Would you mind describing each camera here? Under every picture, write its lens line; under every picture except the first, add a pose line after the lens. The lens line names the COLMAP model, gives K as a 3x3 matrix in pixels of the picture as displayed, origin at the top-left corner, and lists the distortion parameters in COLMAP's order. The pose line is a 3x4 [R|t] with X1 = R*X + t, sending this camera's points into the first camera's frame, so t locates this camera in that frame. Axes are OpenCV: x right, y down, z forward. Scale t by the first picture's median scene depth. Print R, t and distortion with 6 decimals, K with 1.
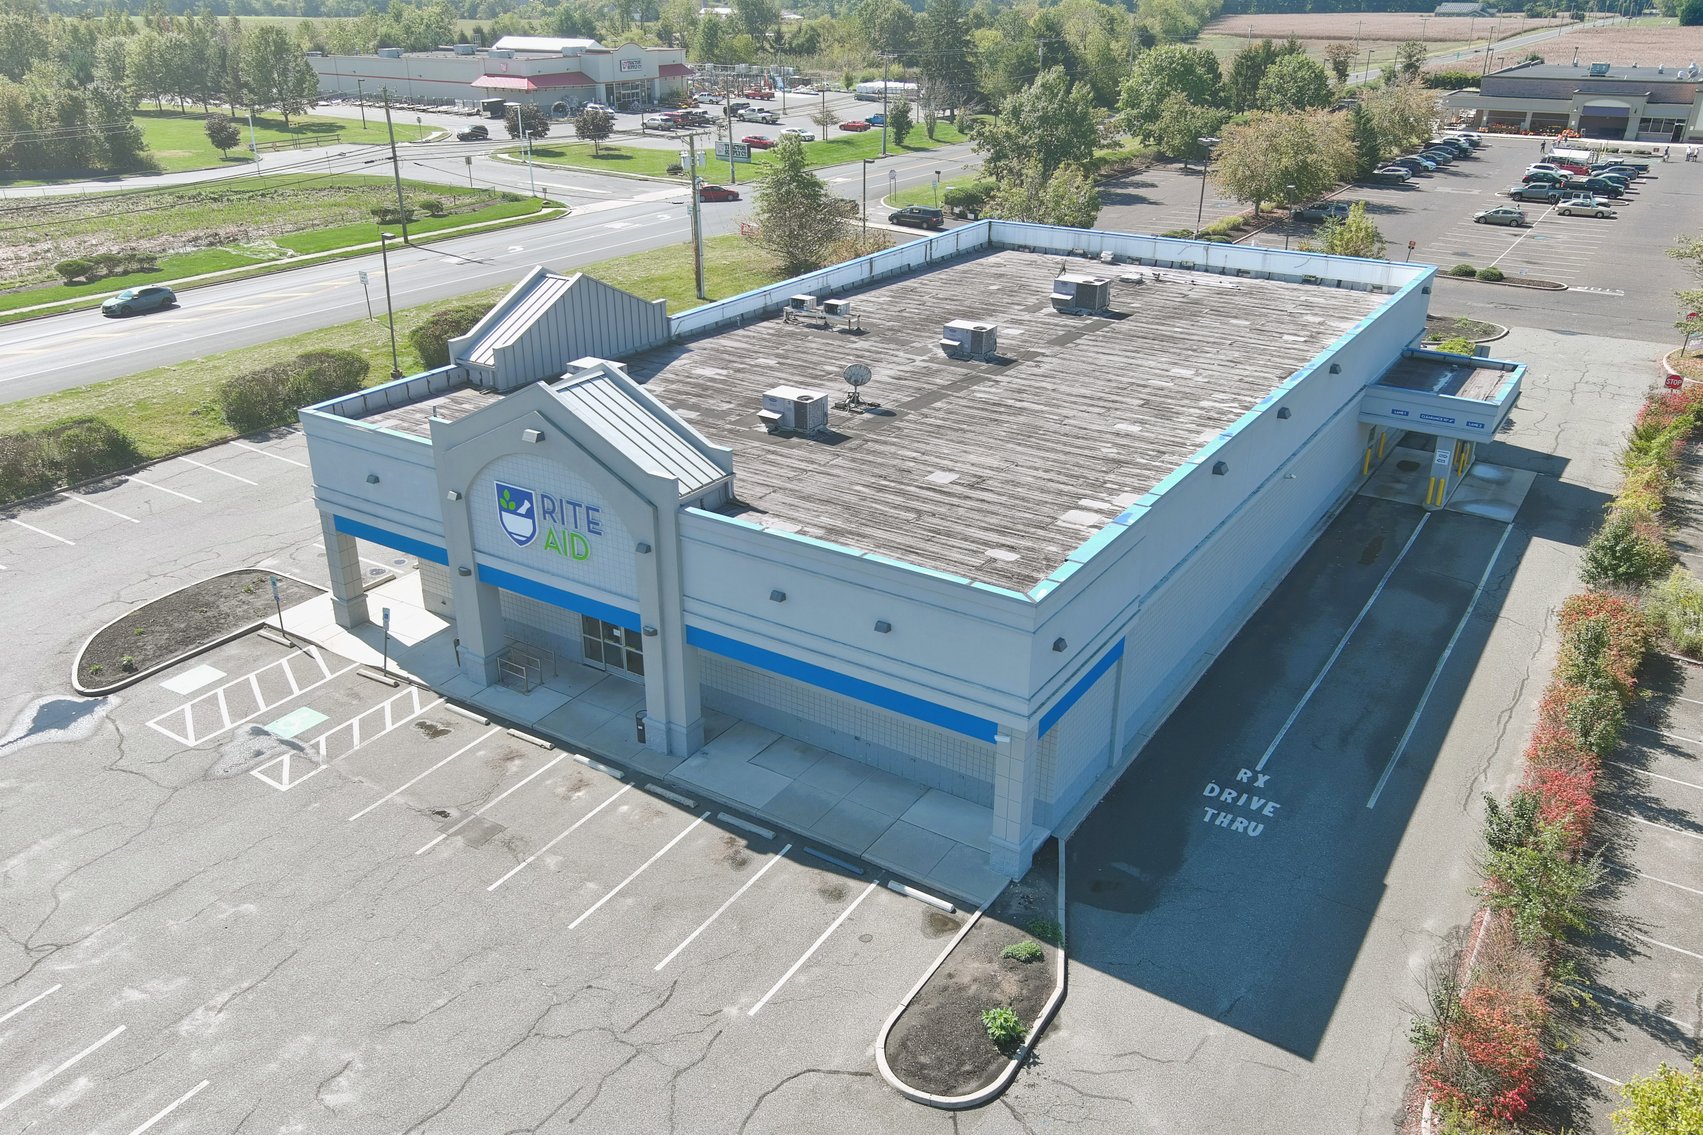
lens RADIAL K [[1327.2, 0, 846.9], [0, 1327.2, 564.1], [0, 0, 1]] dist [0.029788, -0.036712]
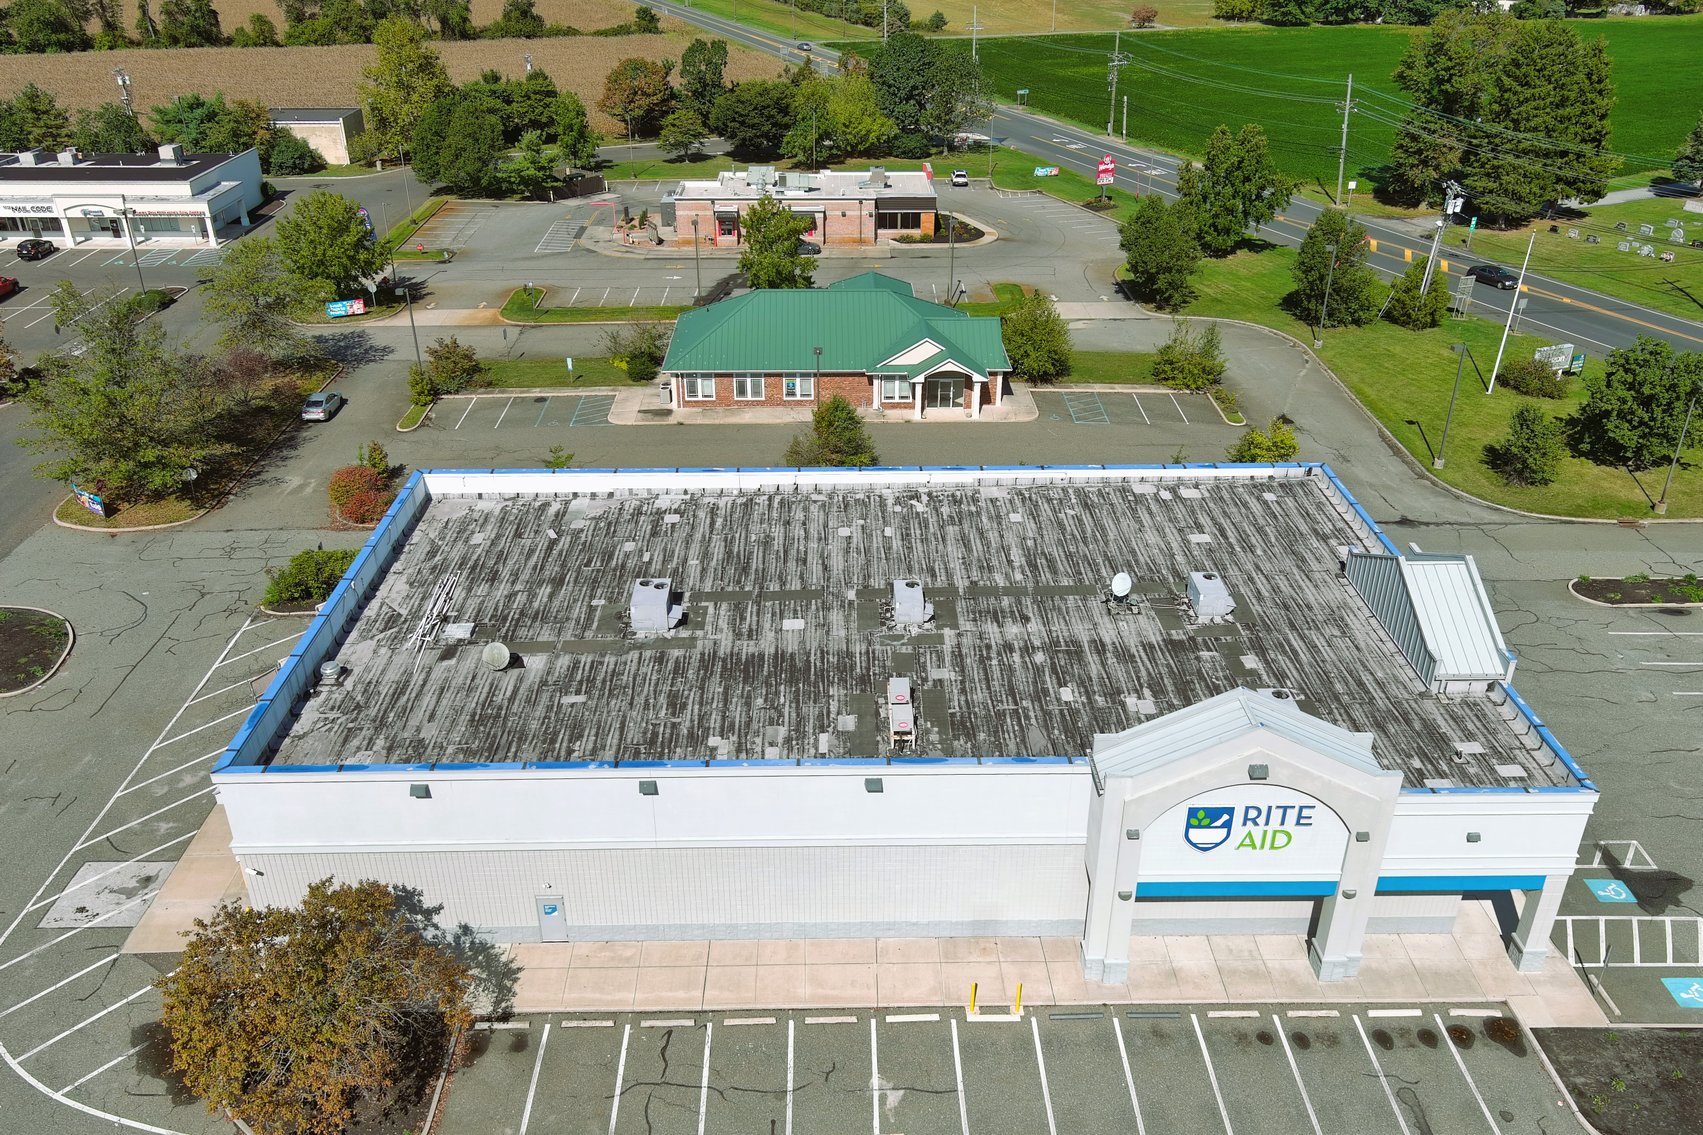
lens RADIAL K [[1324.7, 0, 849.3], [0, 1324.7, 561.8], [0, 0, 1]] dist [0.029209, -0.025059]
pose [[-0.558127, -0.387177, 0.733886, -0.725998], [0.337629, 0.701959, 0.627104, -0.993810], [-0.757959, 0.597785, -0.261060, 1.505260]]
